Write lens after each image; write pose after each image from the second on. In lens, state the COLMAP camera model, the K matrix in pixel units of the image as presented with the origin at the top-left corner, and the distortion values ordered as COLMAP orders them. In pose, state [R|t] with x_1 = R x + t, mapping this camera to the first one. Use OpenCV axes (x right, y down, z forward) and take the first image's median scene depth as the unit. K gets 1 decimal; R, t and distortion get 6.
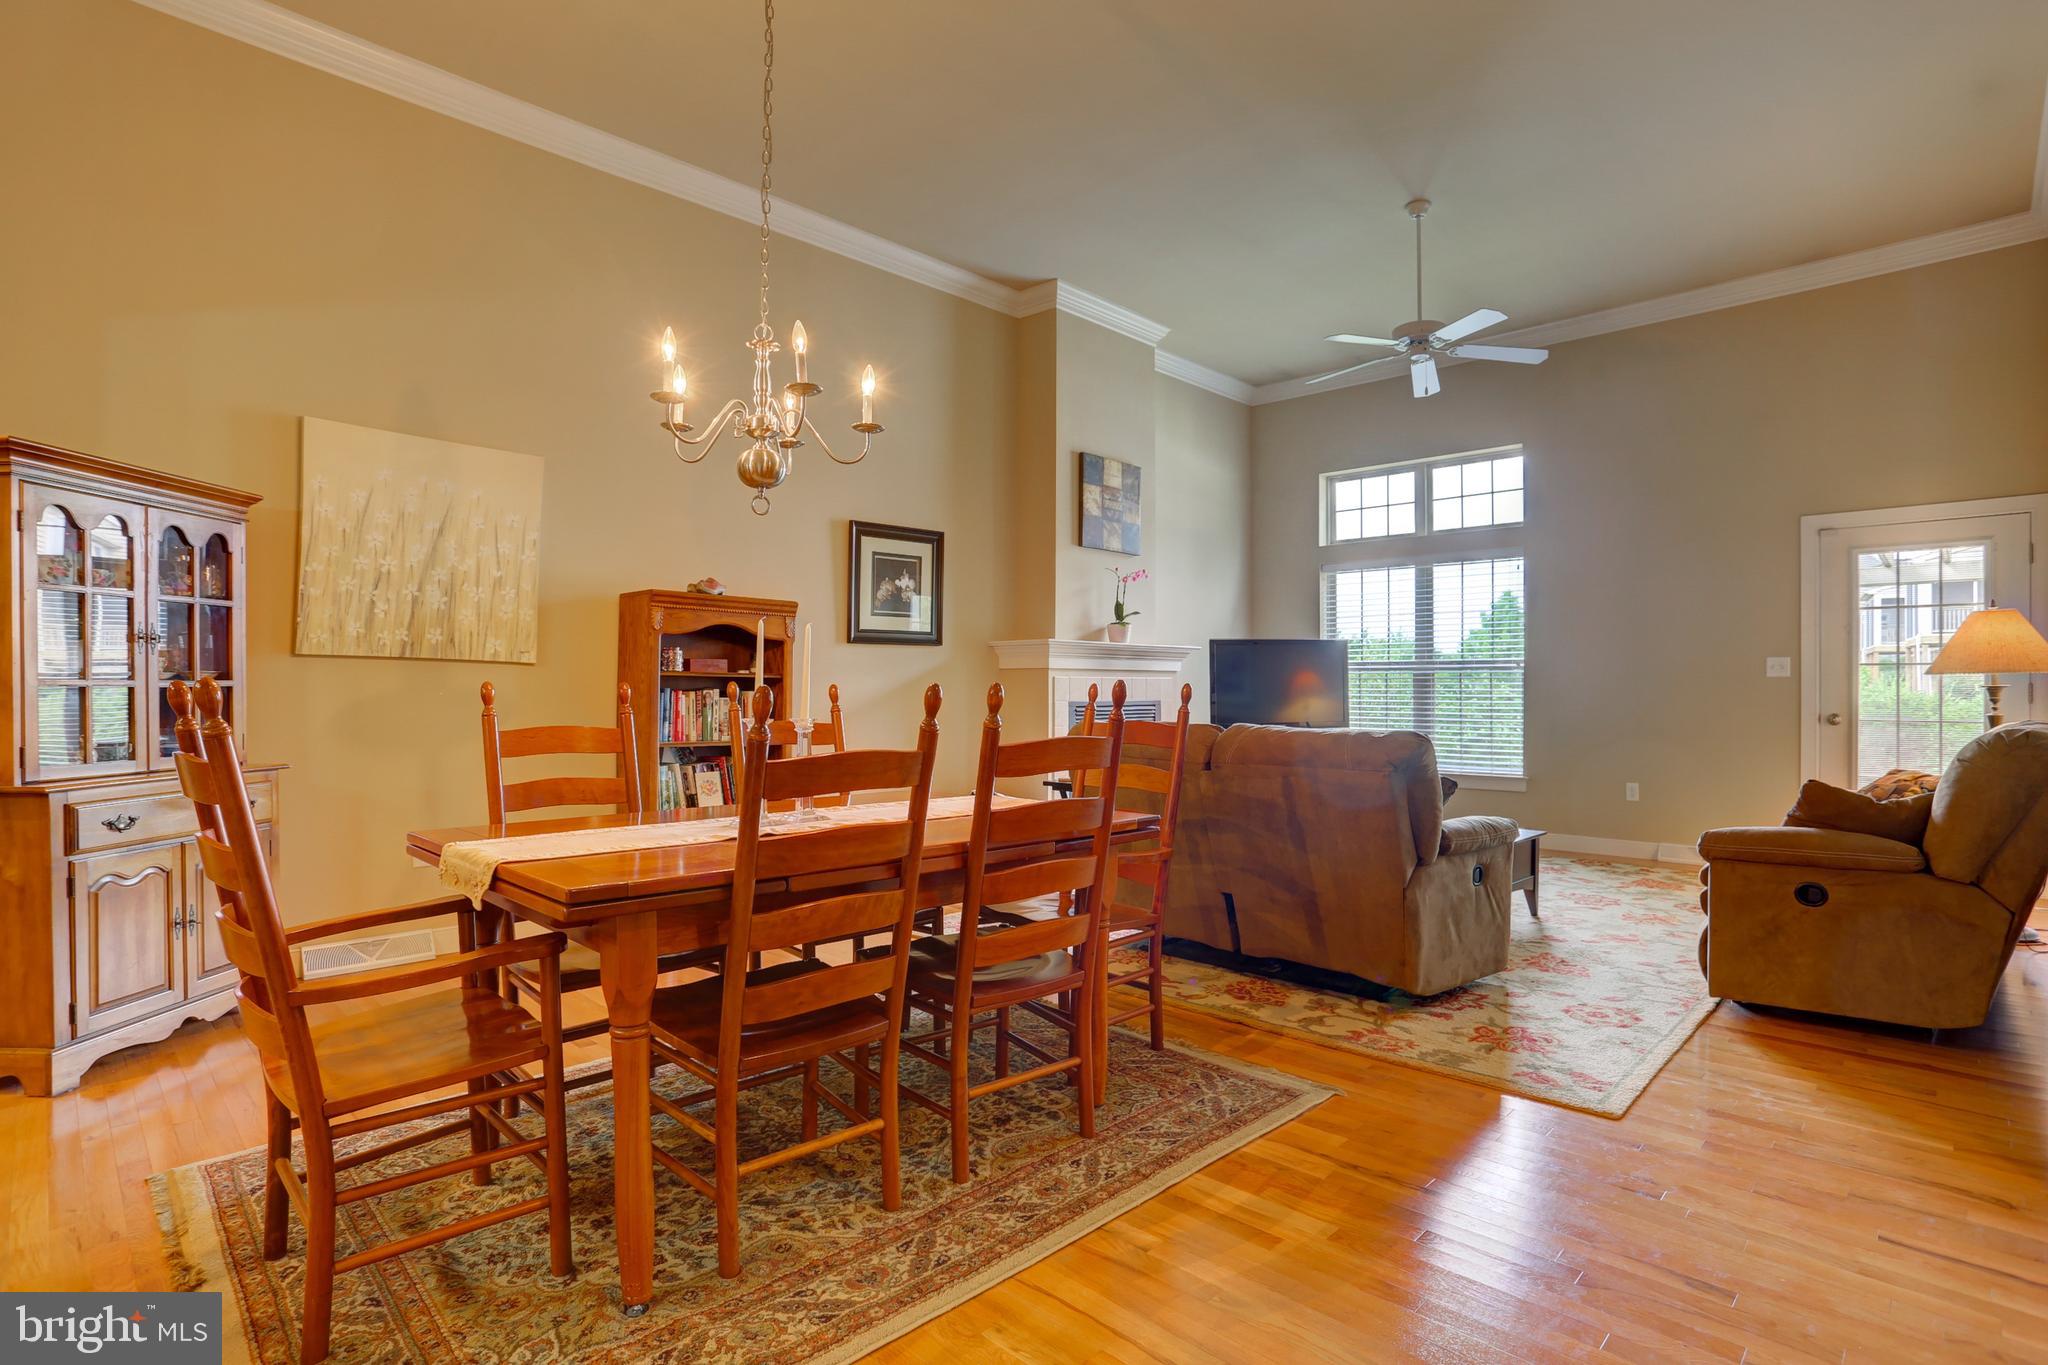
lens RADIAL K [[1009.3, 0, 1024.4], [0, 1009.3, 692.4], [0, 0, 1]] dist [-0.070582, 0.029438]
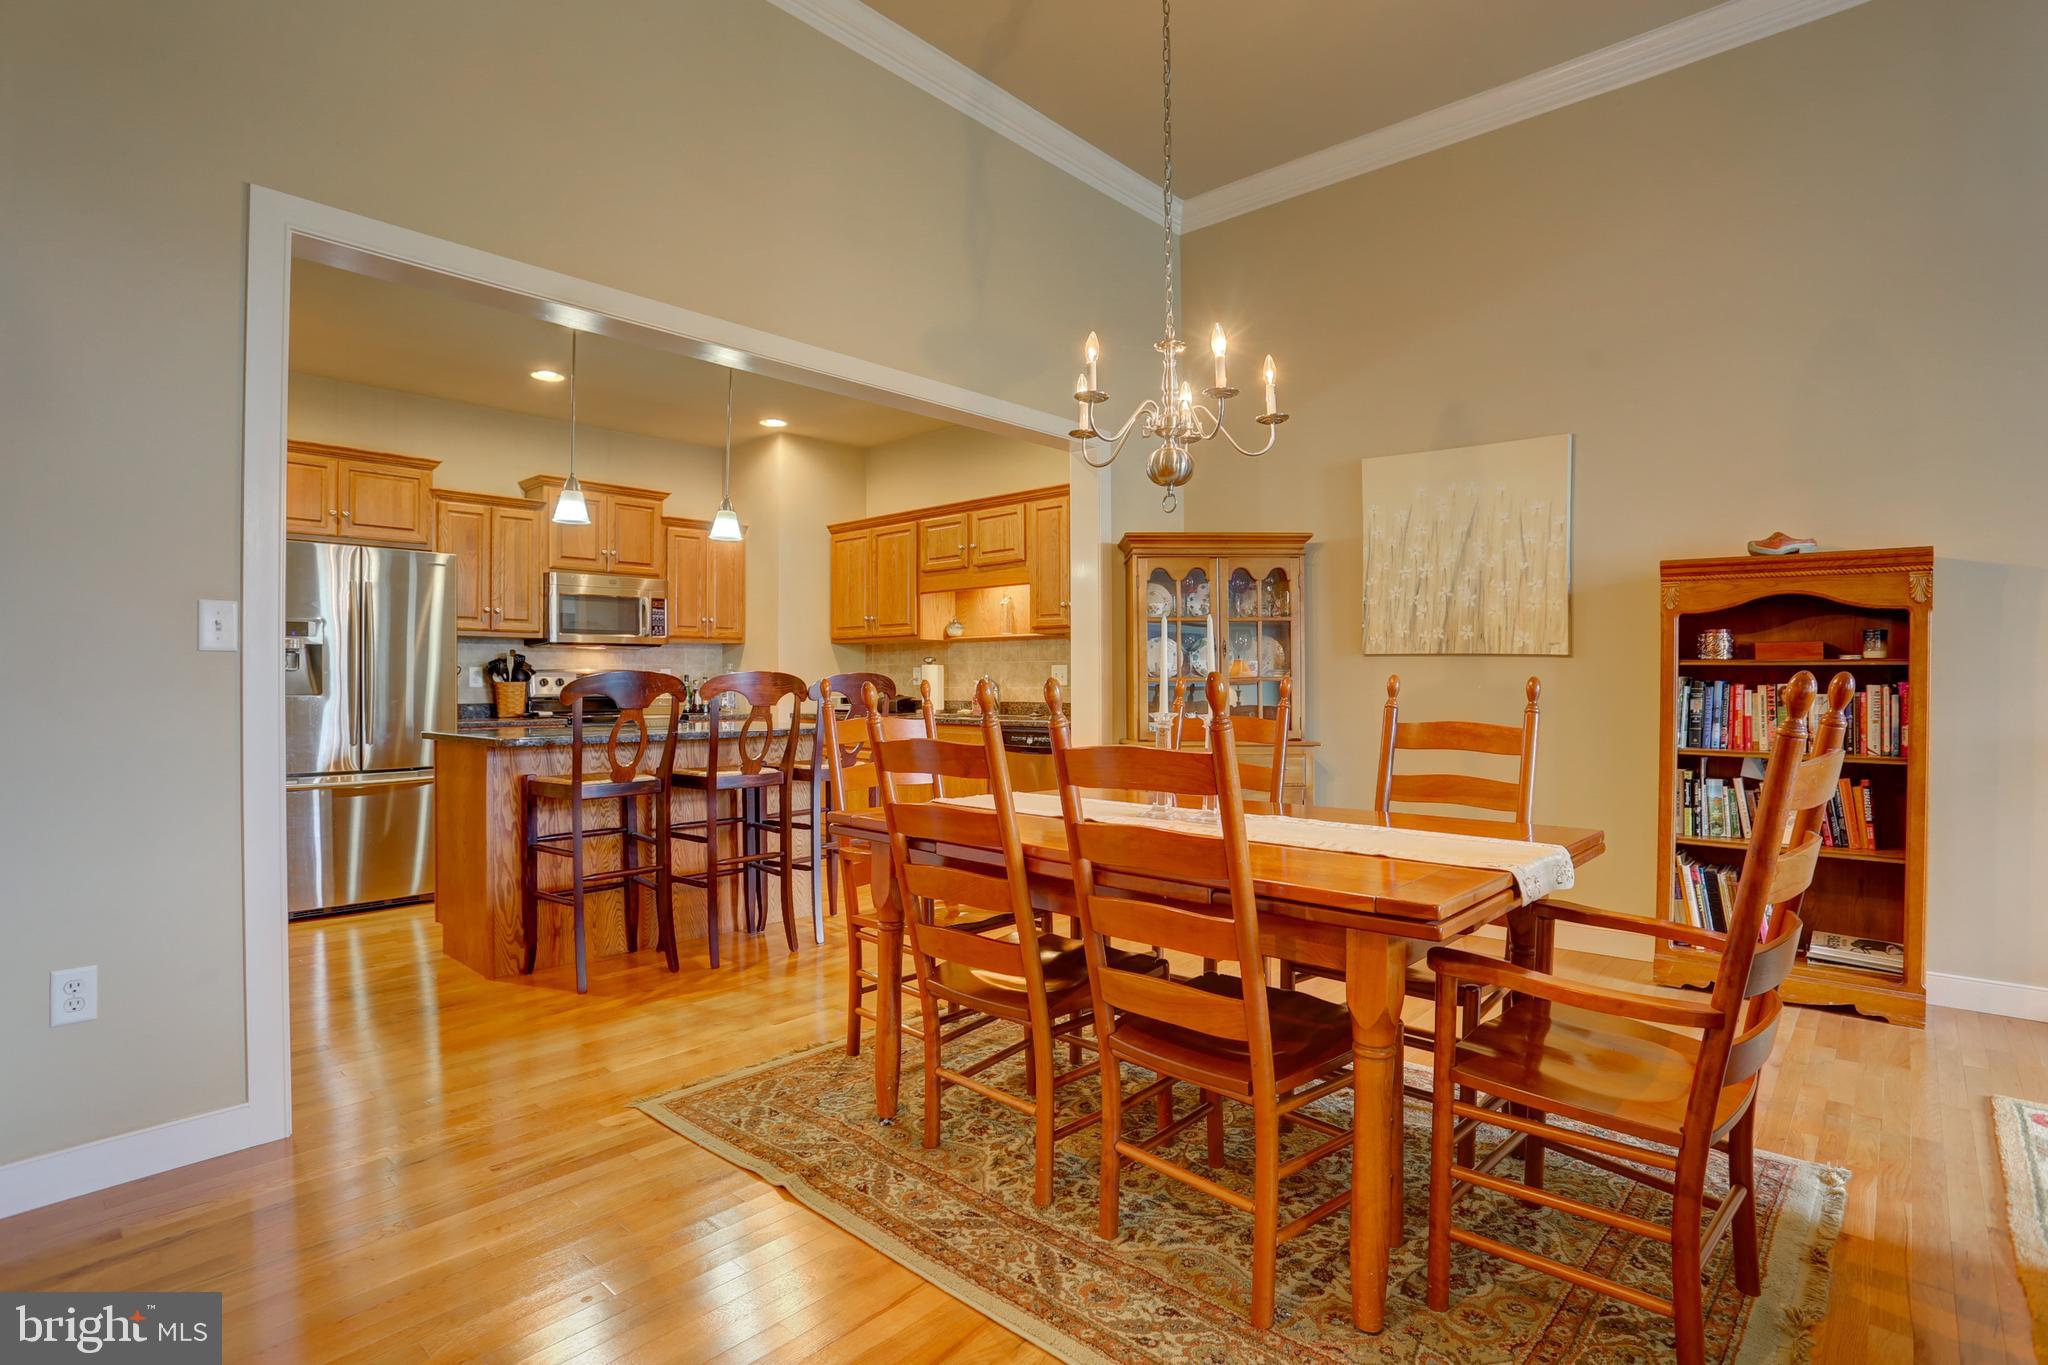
lens RADIAL K [[1009.3, 0, 1031.9], [0, 1009.3, 678.1], [0, 0, 1]] dist [-0.070582, 0.029438]
pose [[0.045537, -0.003807, -0.998955, 0.330596], [-0.001208, 0.999992, -0.003866, -0.002594], [0.998962, 0.001383, 0.045532, 0.357767]]
